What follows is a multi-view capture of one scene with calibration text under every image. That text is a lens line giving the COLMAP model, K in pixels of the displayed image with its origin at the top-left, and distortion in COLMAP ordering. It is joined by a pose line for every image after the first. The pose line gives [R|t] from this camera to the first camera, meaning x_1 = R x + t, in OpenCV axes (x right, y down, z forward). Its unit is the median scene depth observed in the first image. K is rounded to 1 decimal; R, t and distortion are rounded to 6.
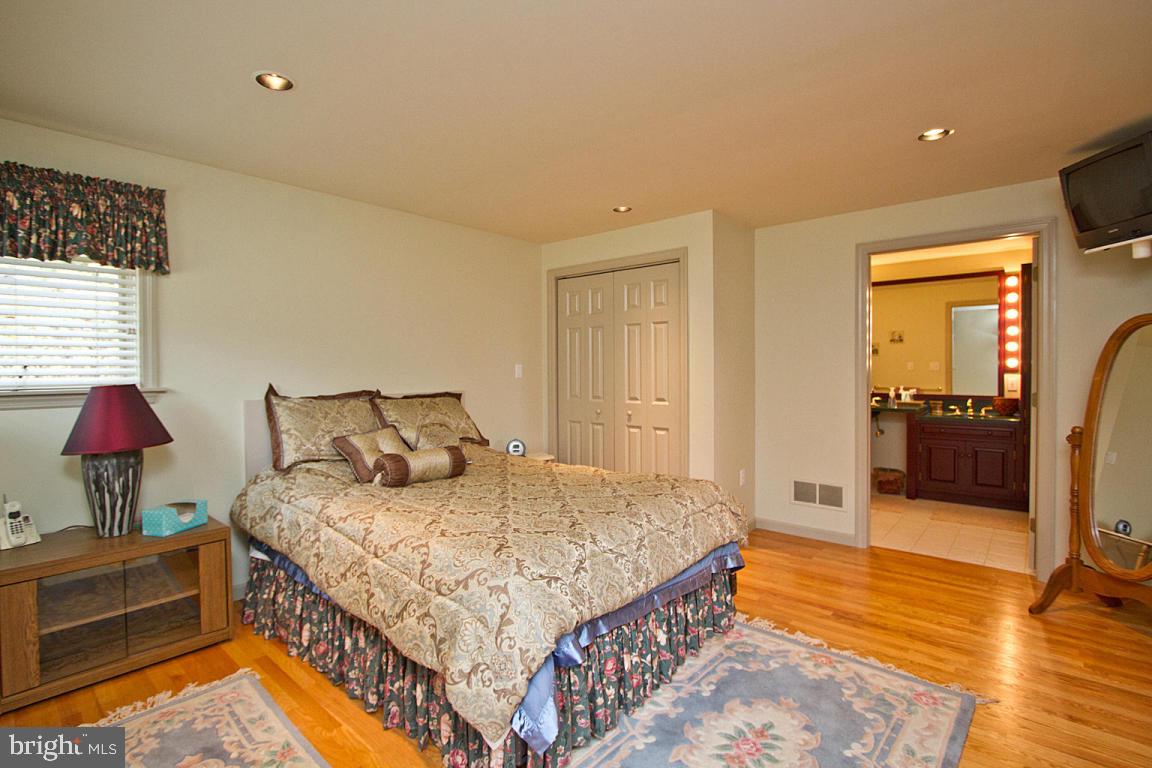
lens RADIAL K [[544.6, 0, 576.0], [0, 544.6, 384.0], [0, 0, 1]] dist [-0.016901, 0.000825]
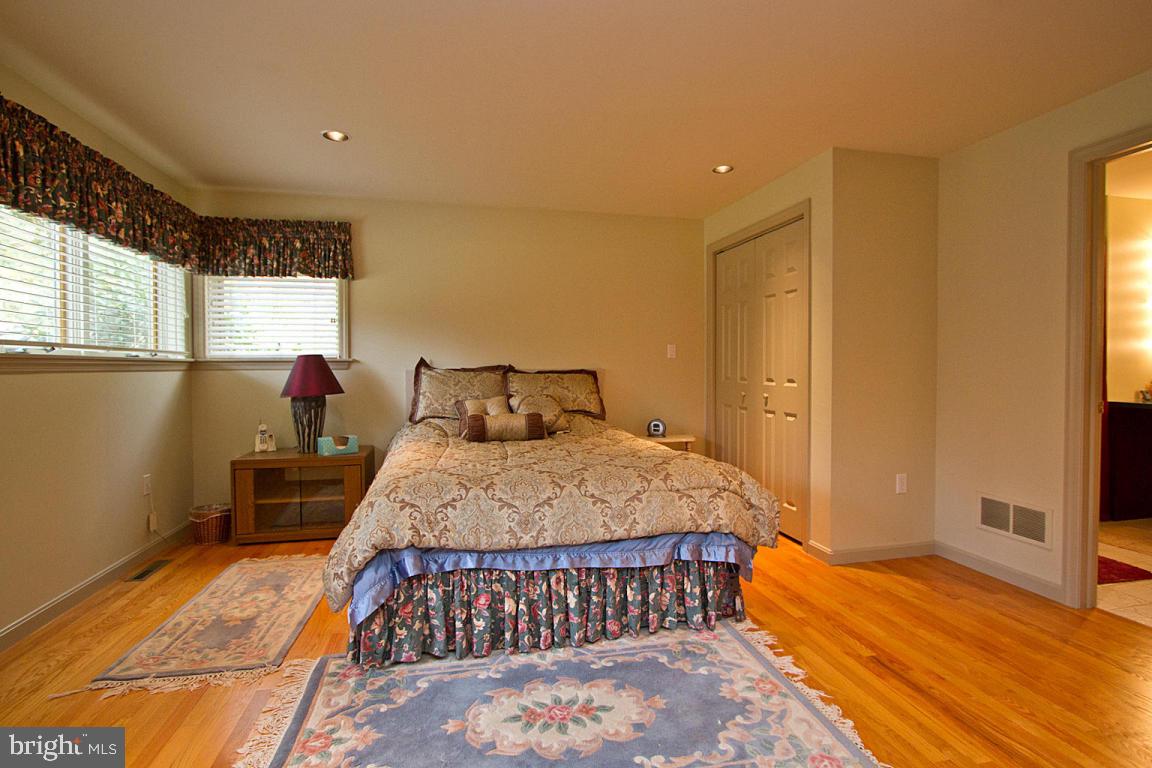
lens RADIAL K [[554.6, 0, 576.0], [0, 554.6, 384.0], [0, 0, 1]] dist [-0.013644, 0.000187]
pose [[0.814280, 0.023764, -0.579986, 0.569589], [-0.018630, 0.999717, 0.014807, 0.040031], [0.580174, -0.001252, 0.814492, 0.130503]]
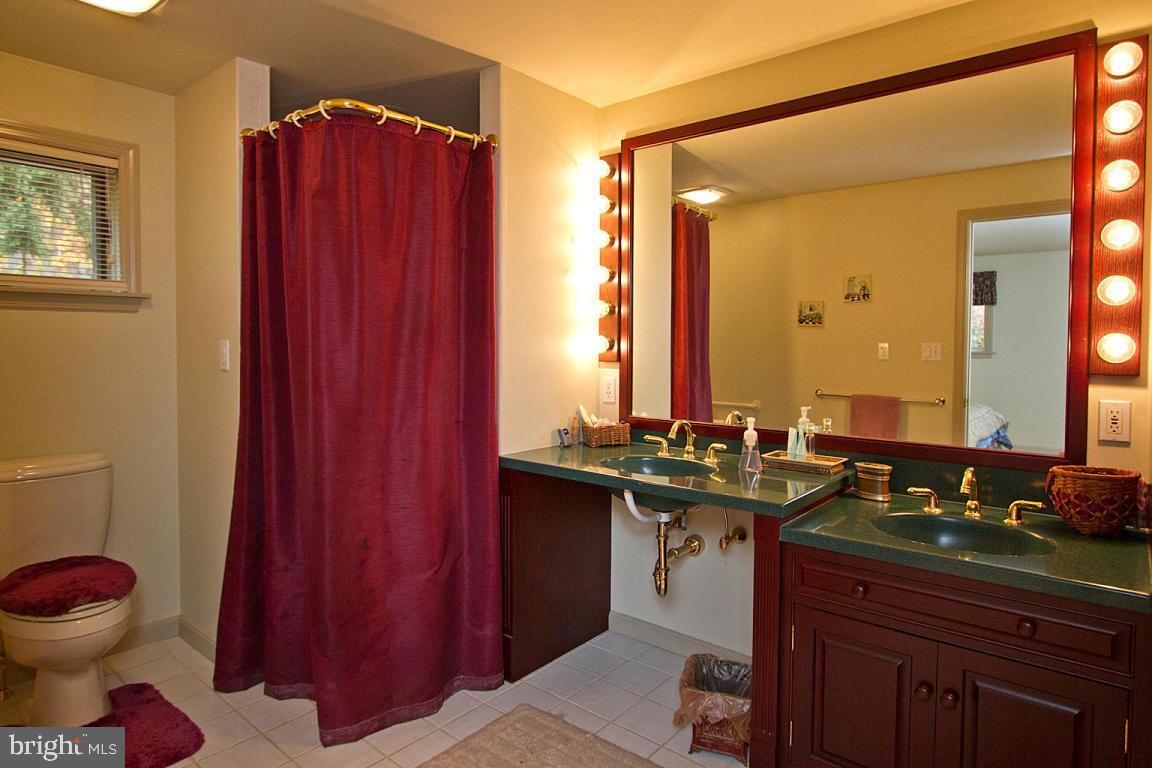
lens RADIAL K [[657.3, 0, 576.0], [0, 657.3, 384.0], [0, 0, 1]] dist [0.004817, 0.001388]
pose [[0.999719, 0.013393, 0.019582, 0.968299], [-0.013966, 0.999469, 0.029430, -0.049318], [-0.019178, -0.029695, 0.999375, 1.232215]]
